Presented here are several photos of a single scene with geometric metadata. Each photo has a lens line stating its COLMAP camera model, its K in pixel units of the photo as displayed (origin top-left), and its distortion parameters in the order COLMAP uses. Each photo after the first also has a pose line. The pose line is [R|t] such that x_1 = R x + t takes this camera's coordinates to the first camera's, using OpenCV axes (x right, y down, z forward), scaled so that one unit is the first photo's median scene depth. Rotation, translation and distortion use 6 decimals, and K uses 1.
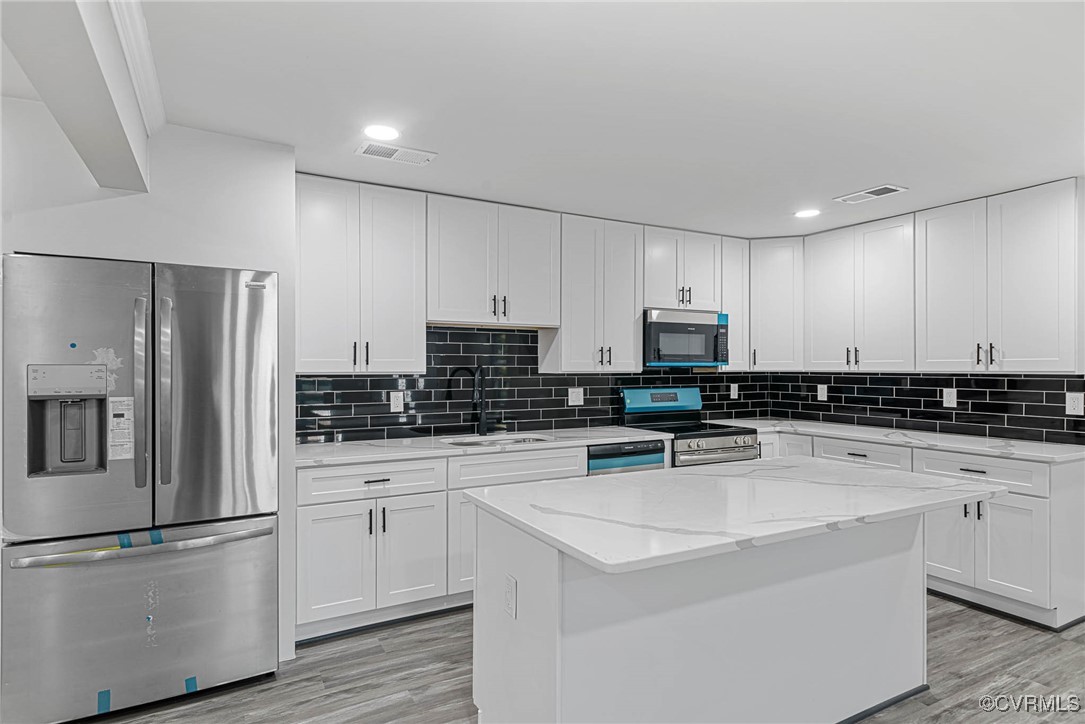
lens RADIAL K [[611.8, 0, 540.7], [0, 611.8, 363.3], [0, 0, 1]] dist [0.023908, -0.008896]
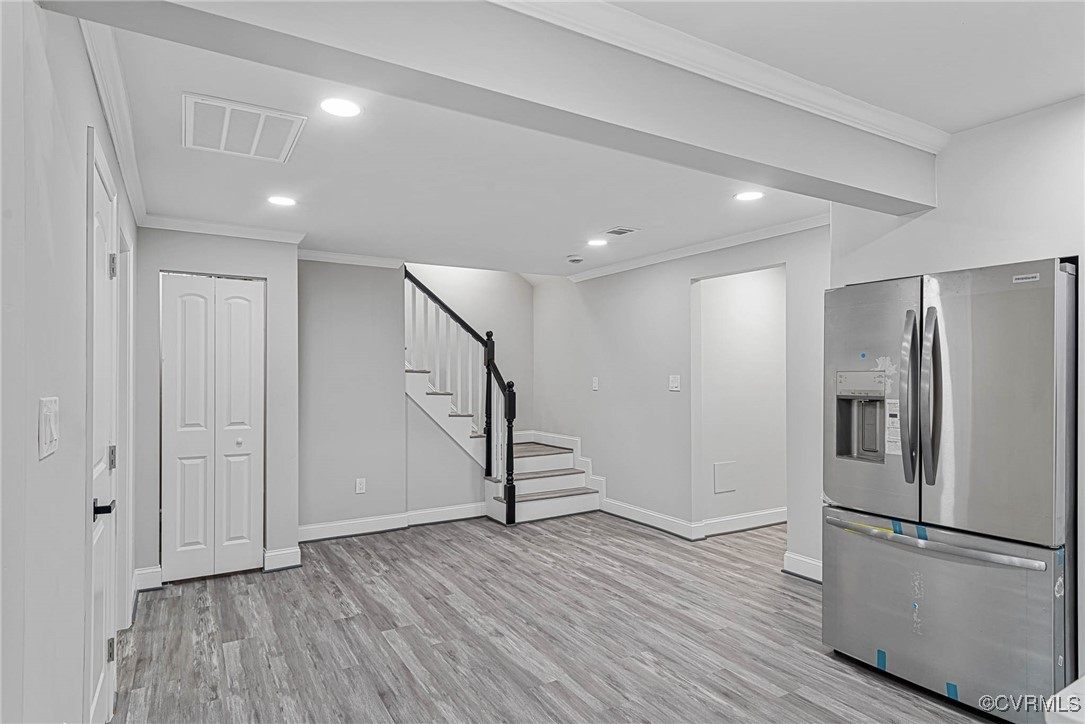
lens RADIAL K [[611.8, 0, 535.6], [0, 611.8, 372.9], [0, 0, 1]] dist [0.023908, -0.008896]
pose [[0.019524, -0.009590, -0.999763, 0.441323], [0.001794, 0.999953, -0.009557, 0.015927], [0.999808, -0.001607, 0.019540, 0.321675]]
